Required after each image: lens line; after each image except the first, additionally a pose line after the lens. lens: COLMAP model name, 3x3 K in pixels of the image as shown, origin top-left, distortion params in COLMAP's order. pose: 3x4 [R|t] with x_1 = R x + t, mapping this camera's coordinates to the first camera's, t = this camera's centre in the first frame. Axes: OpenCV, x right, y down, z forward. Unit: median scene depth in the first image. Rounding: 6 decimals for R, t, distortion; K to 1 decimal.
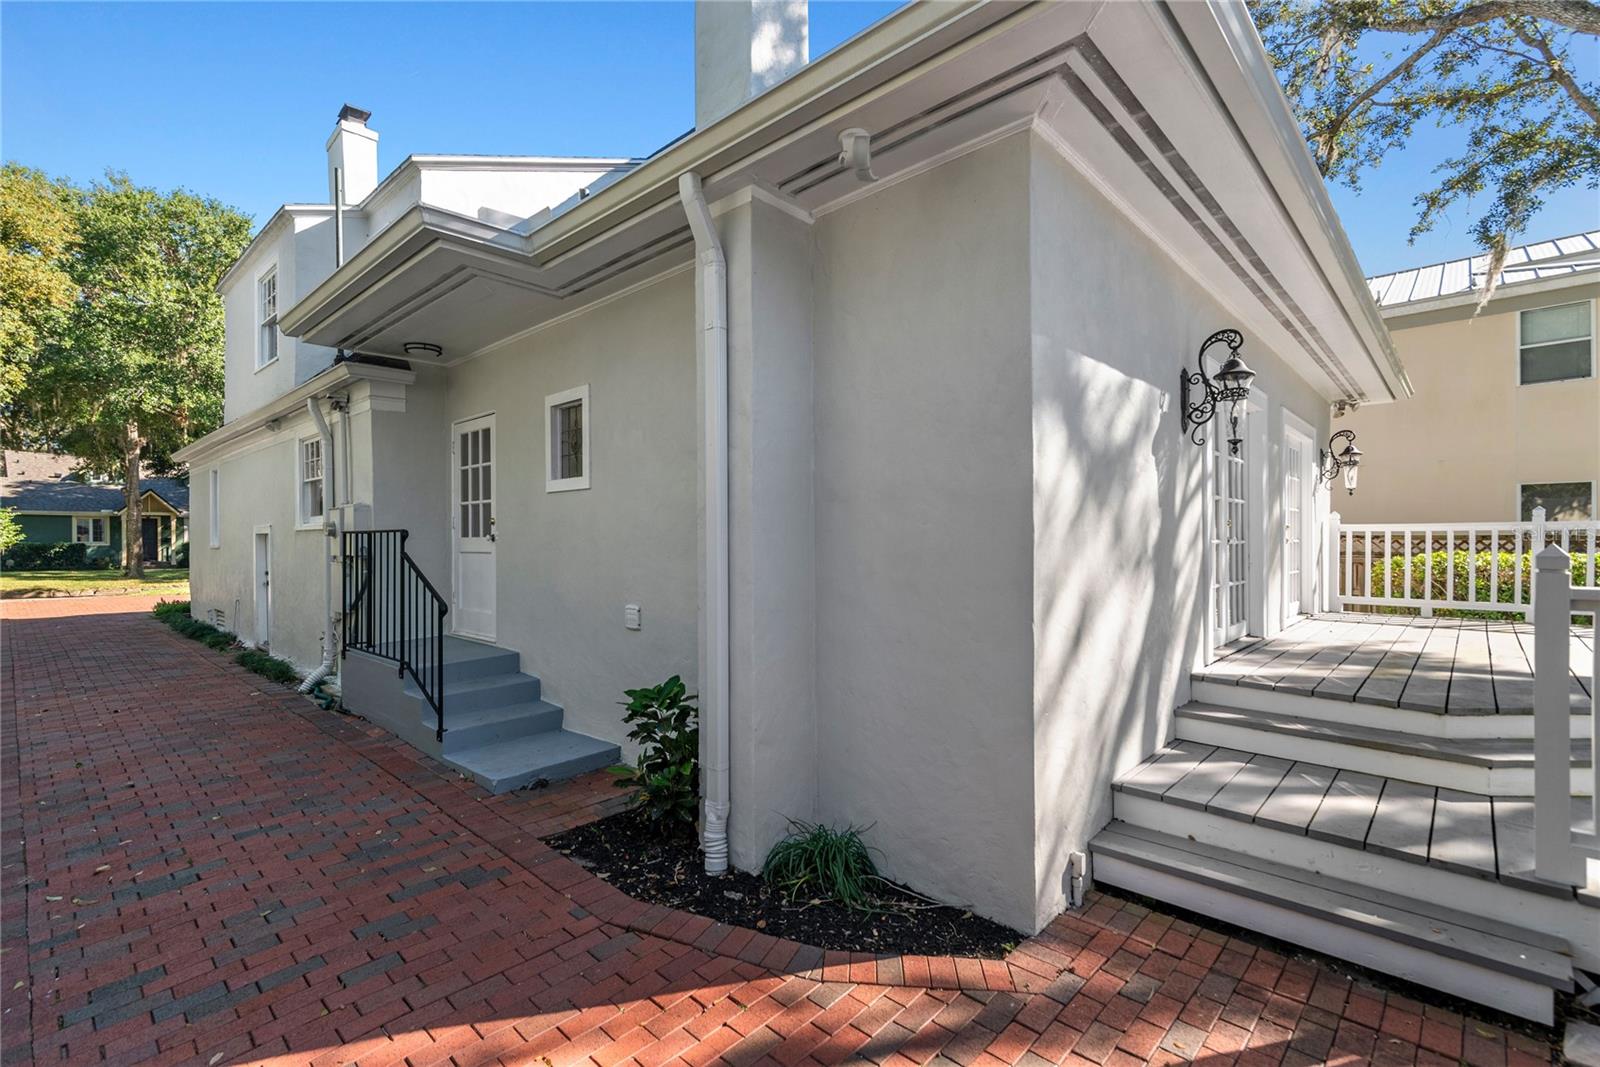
lens RADIAL K [[722.1, 0, 810.5], [0, 722.1, 535.5], [0, 0, 1]] dist [0.013320, -0.000391]
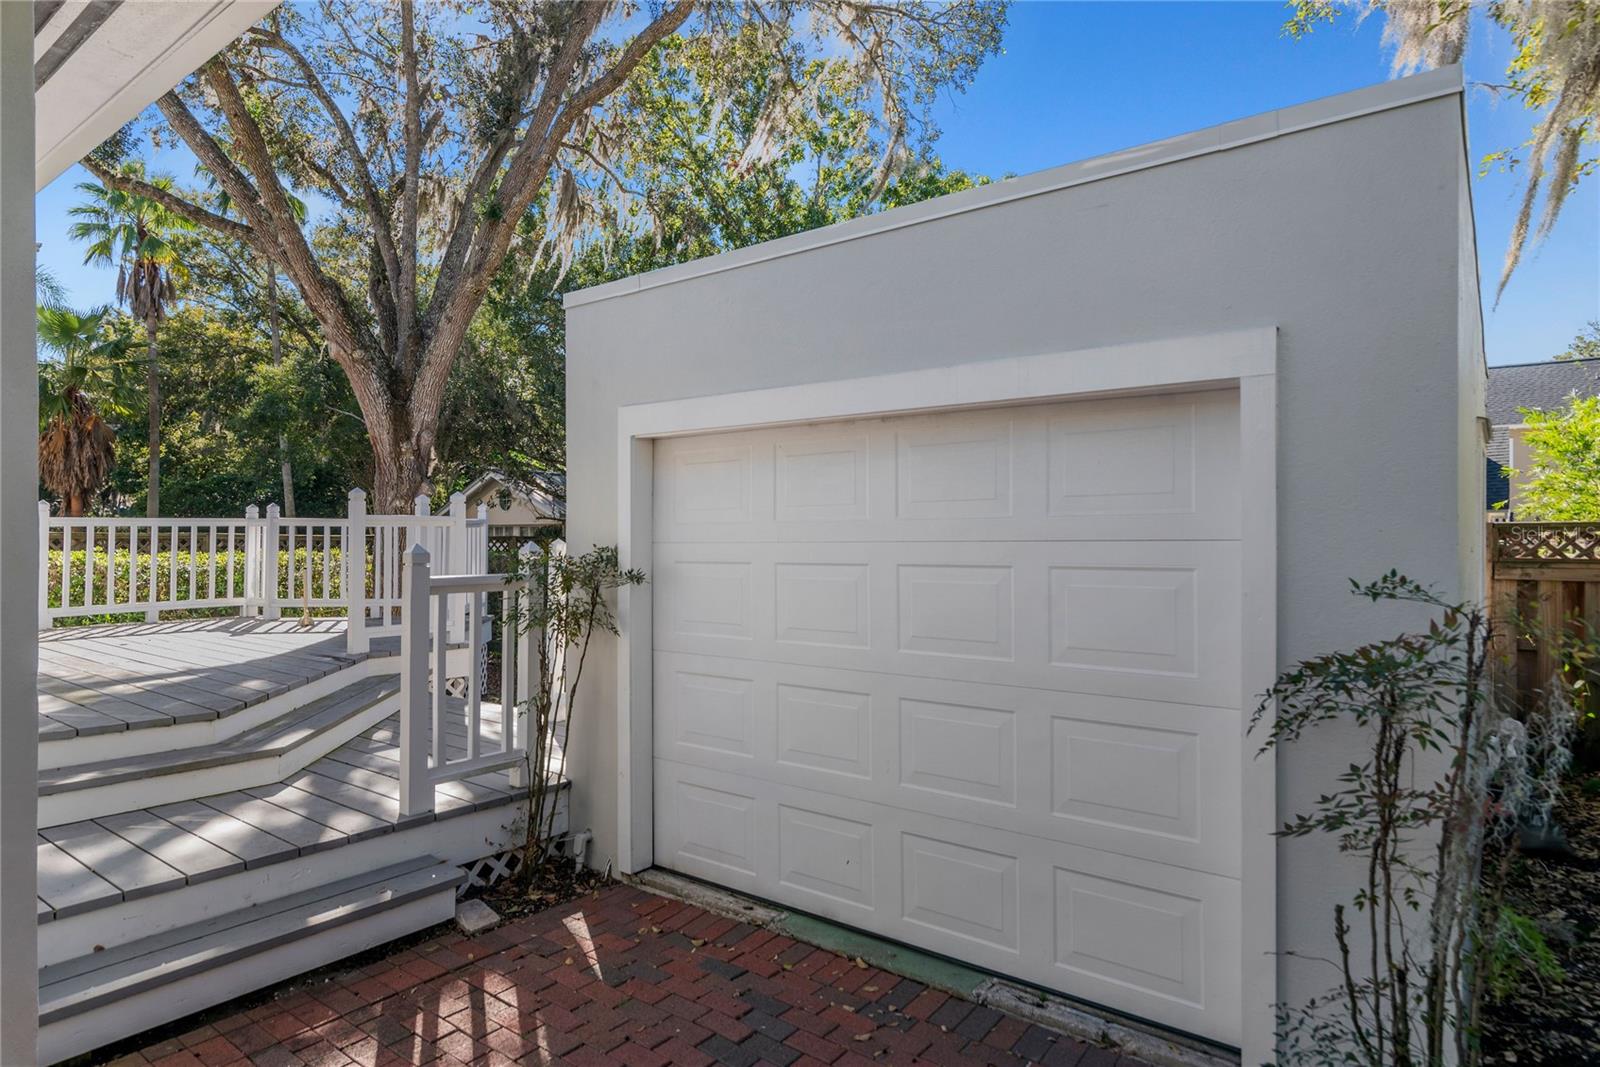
lens RADIAL K [[913.0, 0, 807.2], [0, 913.0, 535.5], [0, 0, 1]] dist [0.003779, 0.001136]
pose [[-0.094272, 0.000443, 0.995546, -0.458693], [-0.009988, 0.999949, -0.001390, -0.001015], [-0.995496, -0.010074, -0.094262, 0.393564]]
